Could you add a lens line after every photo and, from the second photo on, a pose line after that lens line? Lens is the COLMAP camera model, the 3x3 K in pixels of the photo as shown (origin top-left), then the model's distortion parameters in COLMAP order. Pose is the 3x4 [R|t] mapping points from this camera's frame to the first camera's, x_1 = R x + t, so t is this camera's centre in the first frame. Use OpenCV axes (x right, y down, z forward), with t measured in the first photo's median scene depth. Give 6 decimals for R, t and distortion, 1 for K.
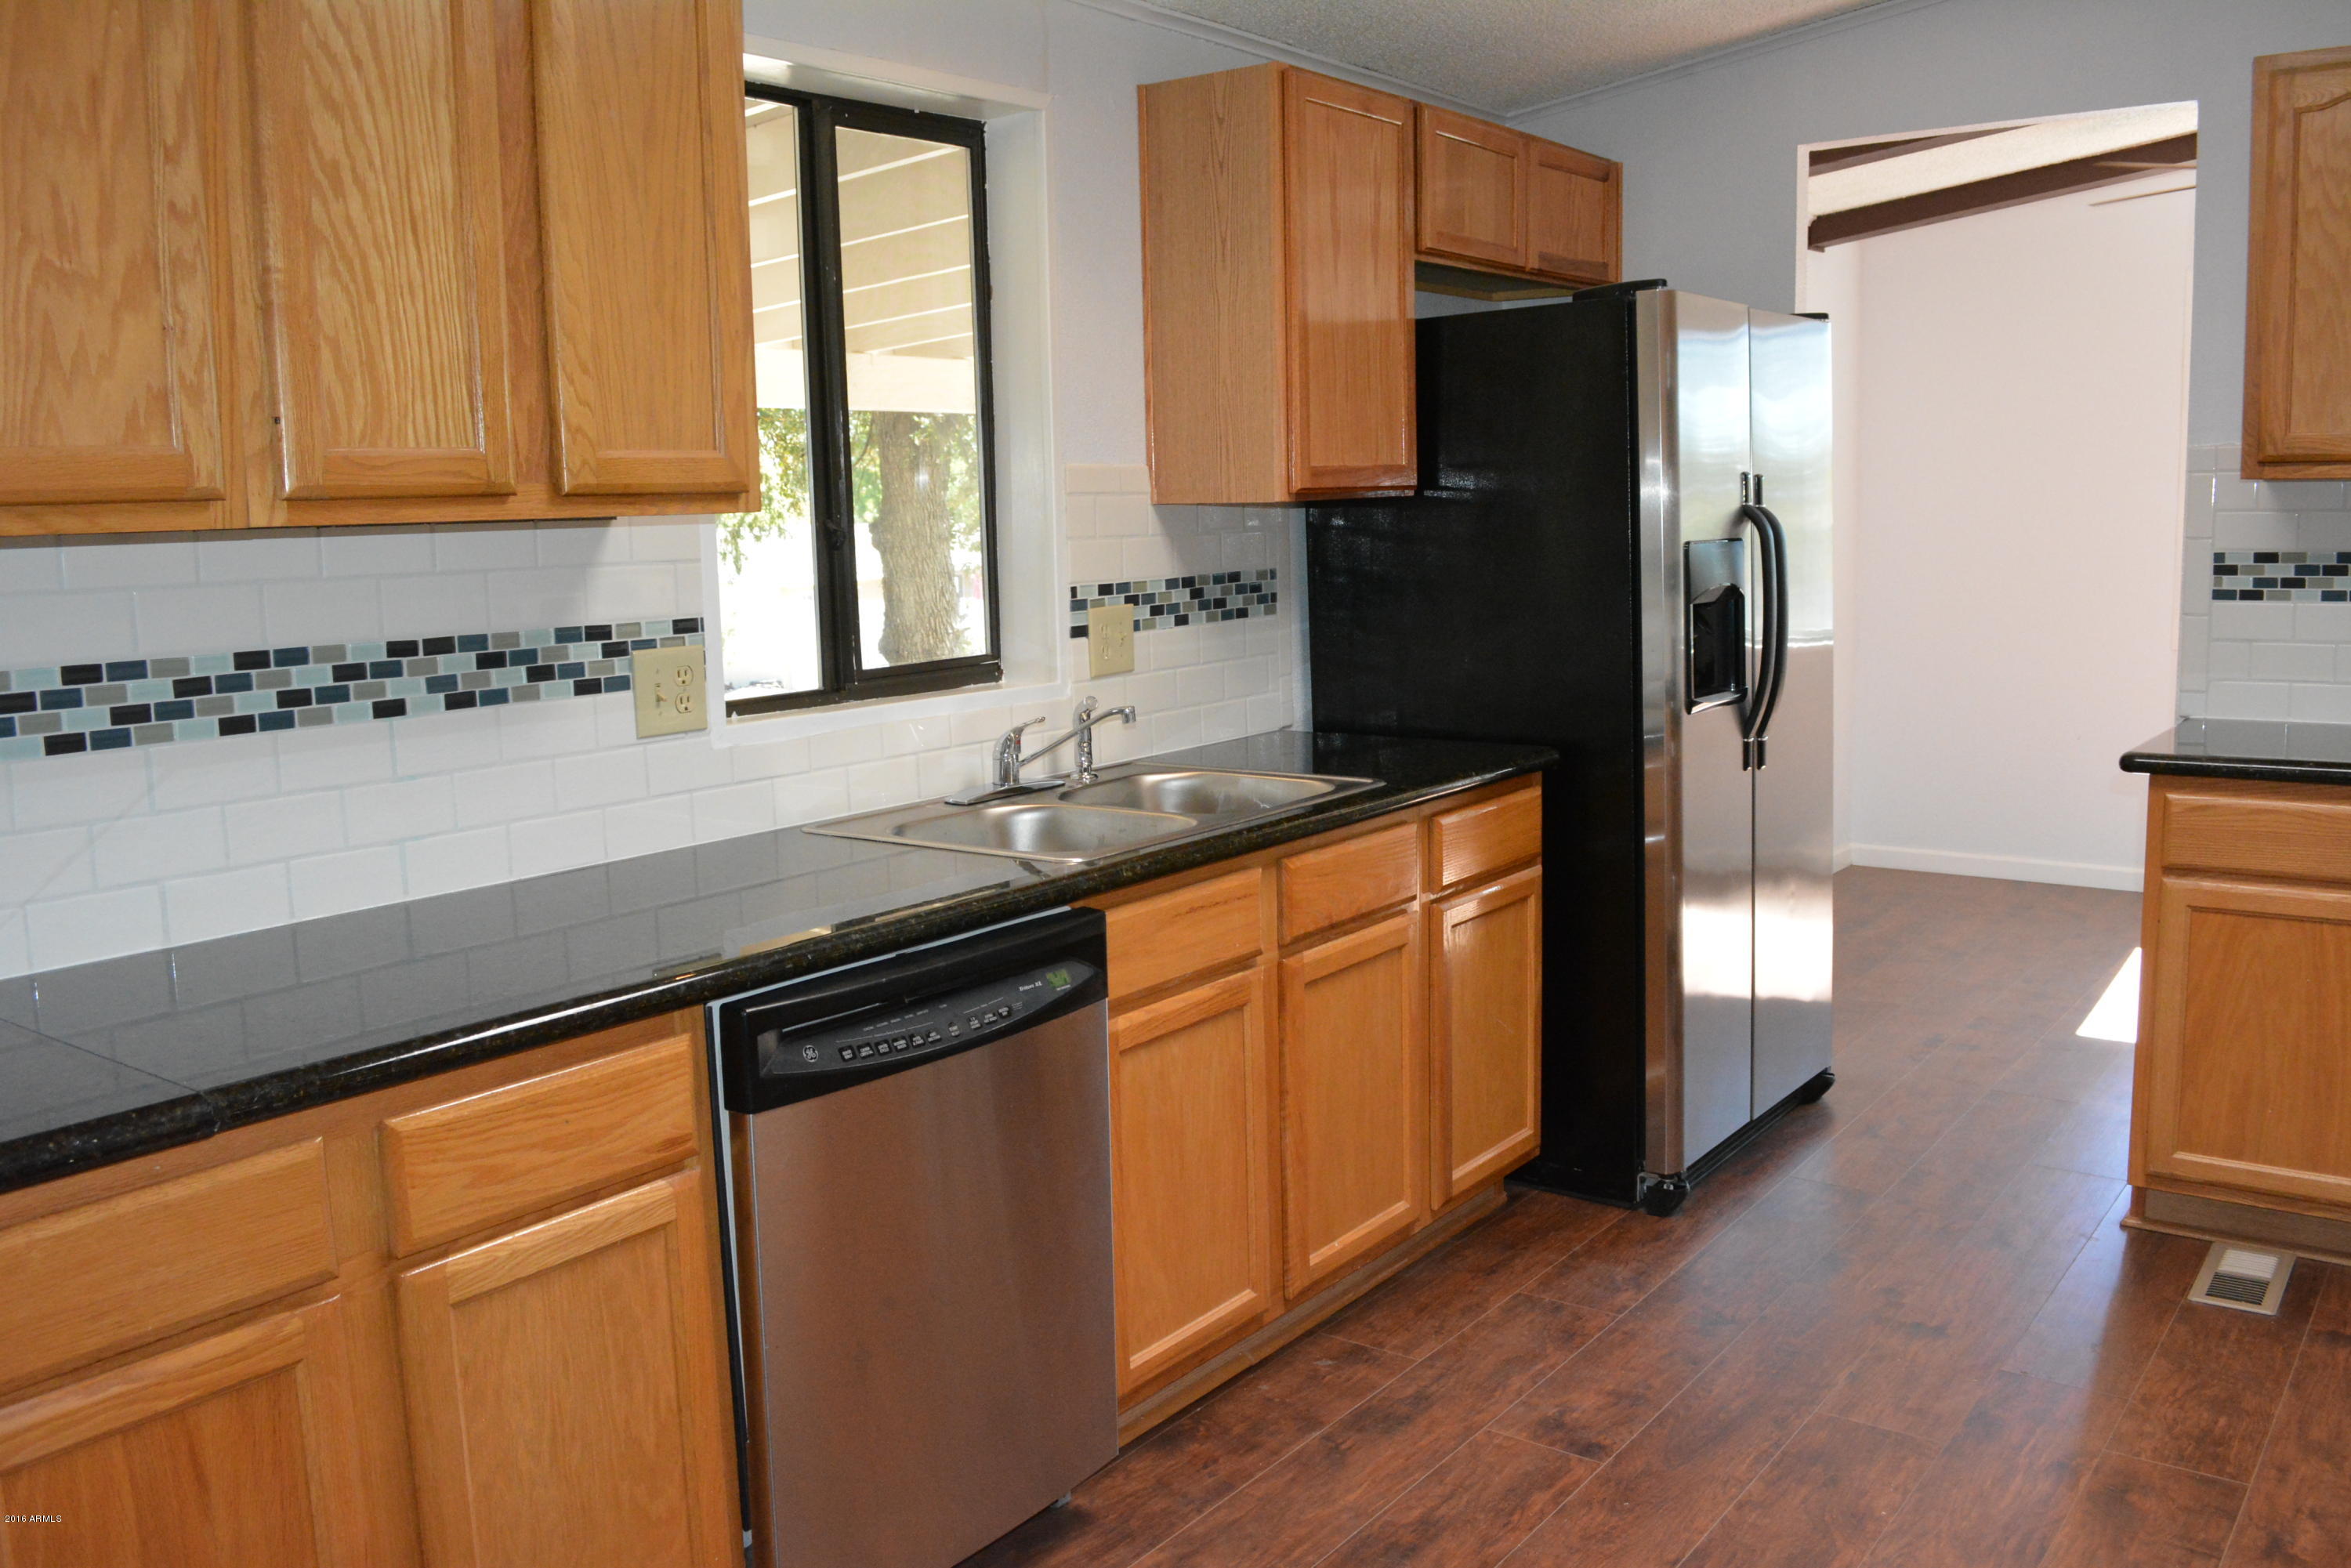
lens RADIAL K [[1921.0, 0, 1179.1], [0, 1921.0, 784.1], [0, 0, 1]] dist [-0.081837, 0.019075]
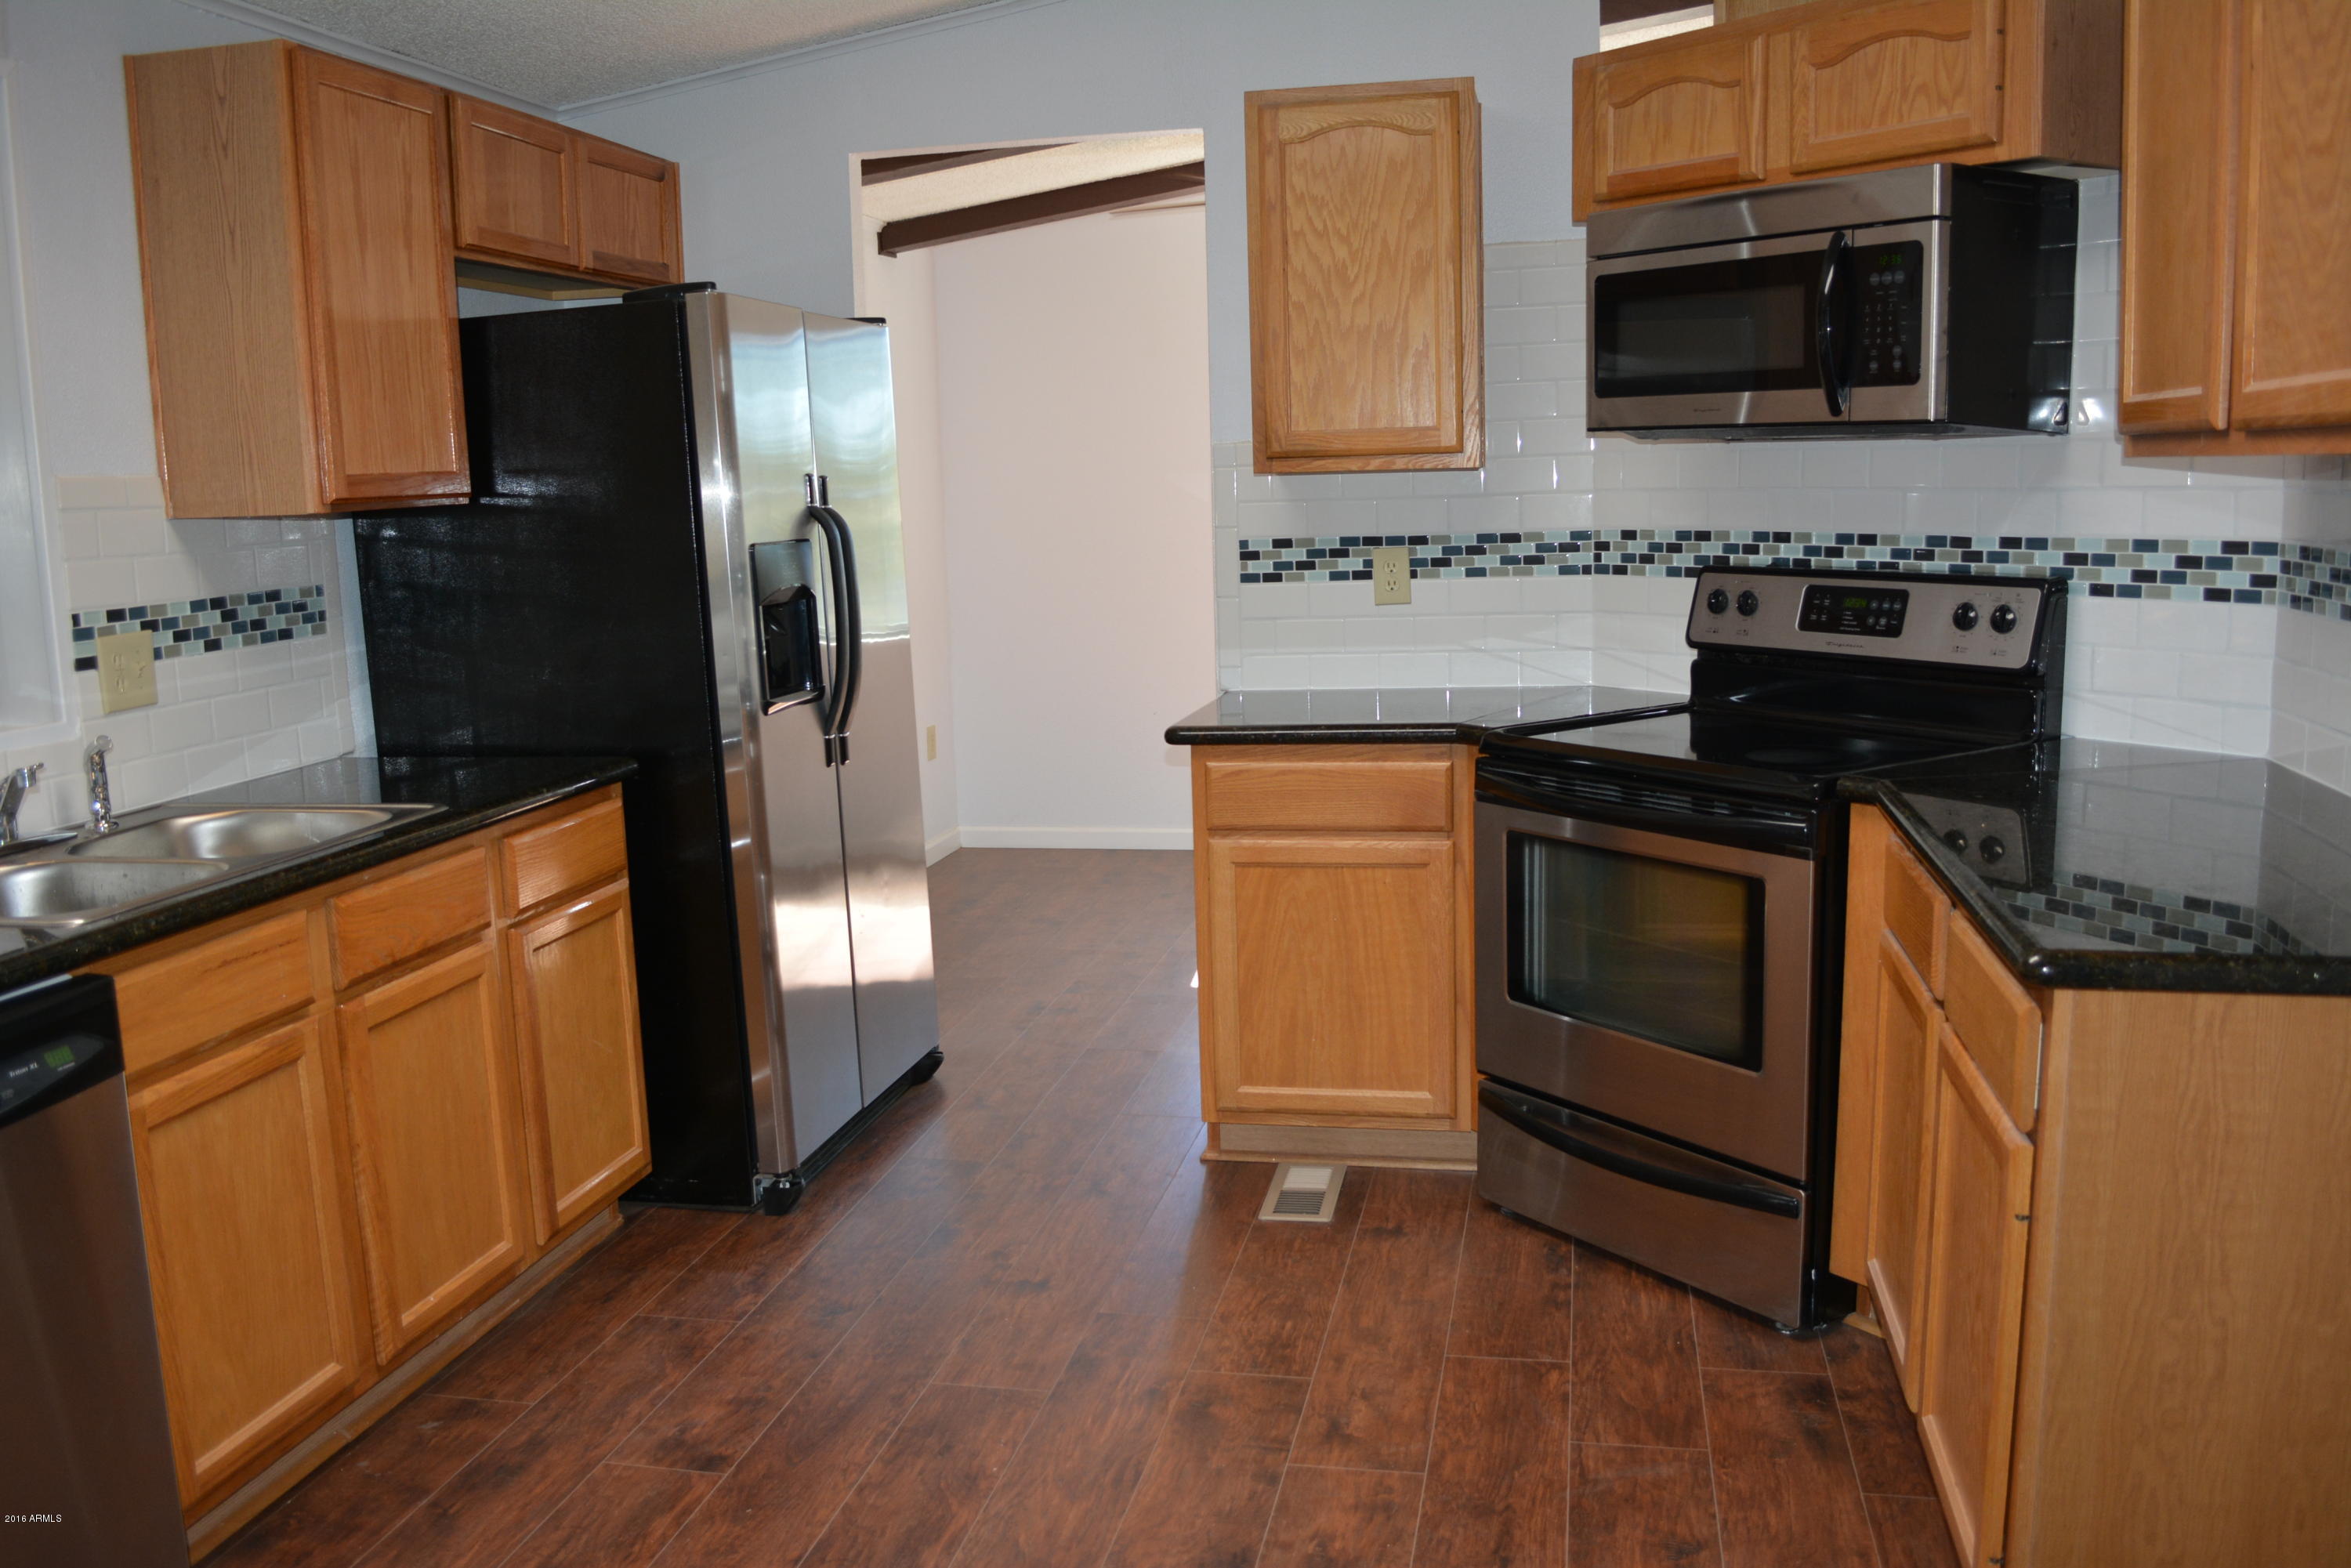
lens RADIAL K [[1921.0, 0, 1176.4], [0, 1921.0, 784.2], [0, 0, 1]] dist [-0.081837, 0.019075]
pose [[0.902569, -0.071528, 0.424562, 0.032459], [0.071350, 0.997317, 0.016341, -0.001448], [-0.424592, 0.015544, 0.905251, -0.003835]]
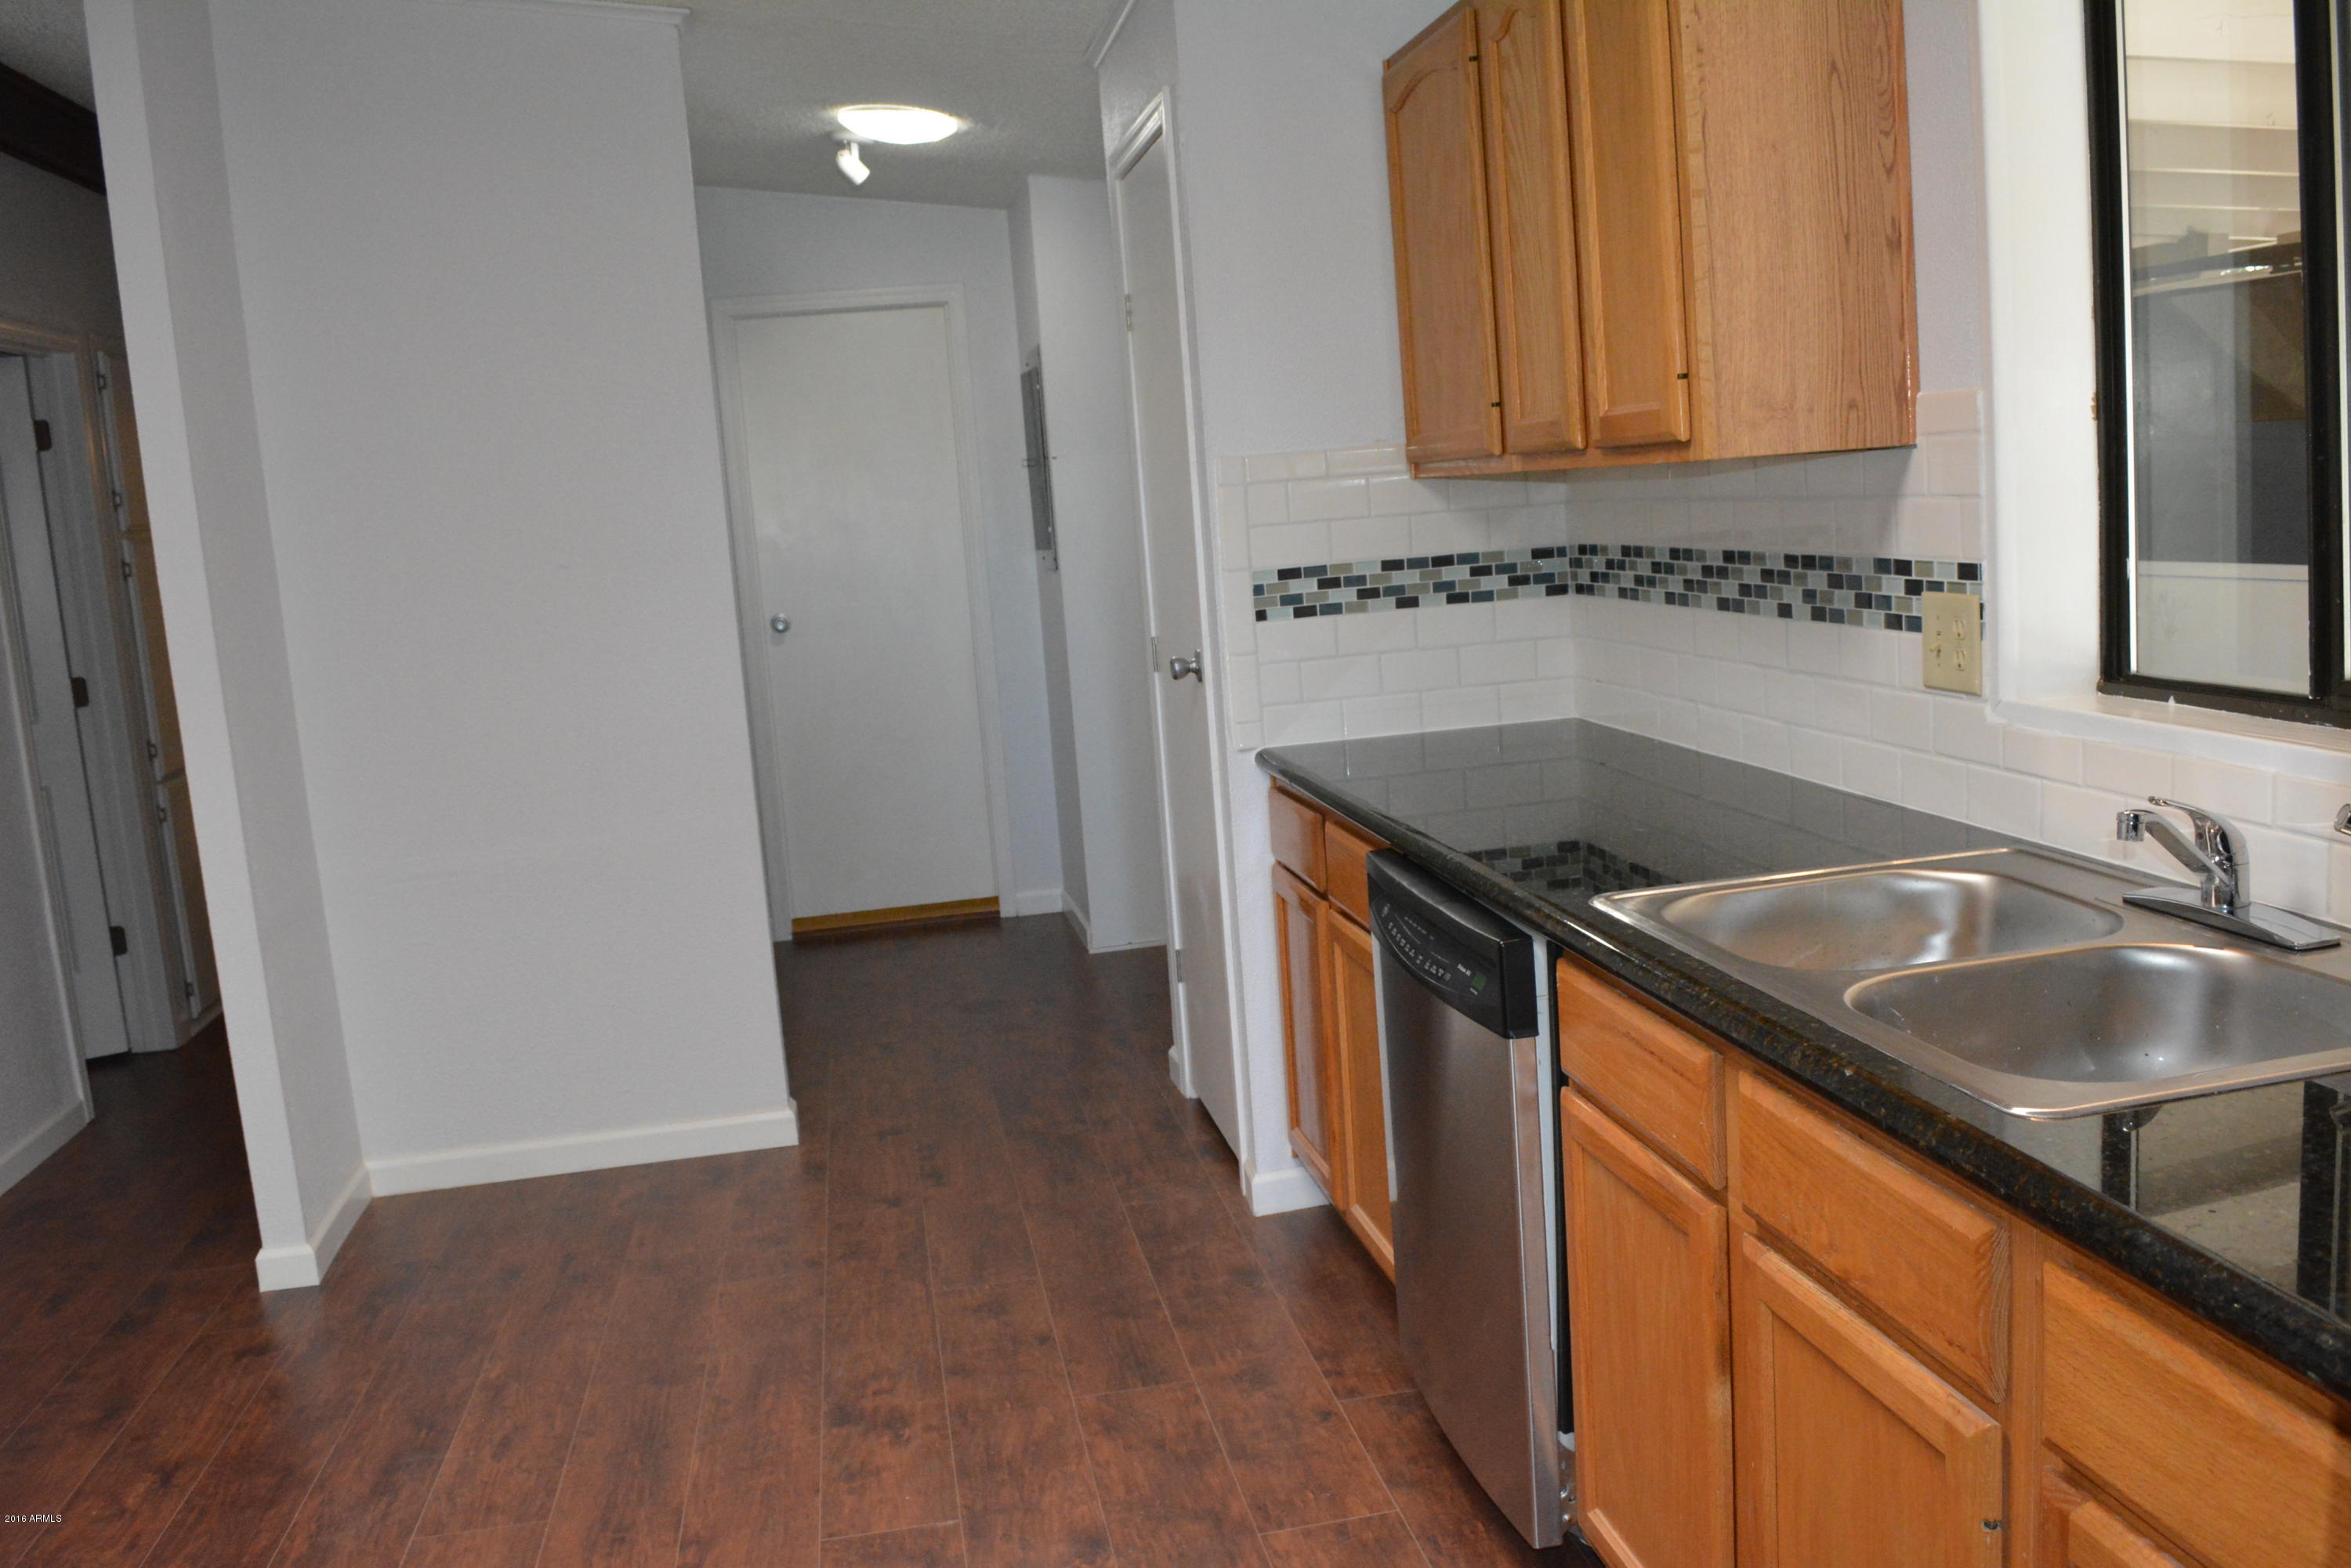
lens RADIAL K [[1921.0, 0, 1176.9], [0, 1921.0, 781.6], [0, 0, 1]] dist [-0.081837, 0.019075]
pose [[-0.673342, 0.168059, -0.719977, 0.744119], [-0.038297, 0.964586, 0.260973, -0.244317], [0.738338, 0.203298, -0.643060, 1.590148]]
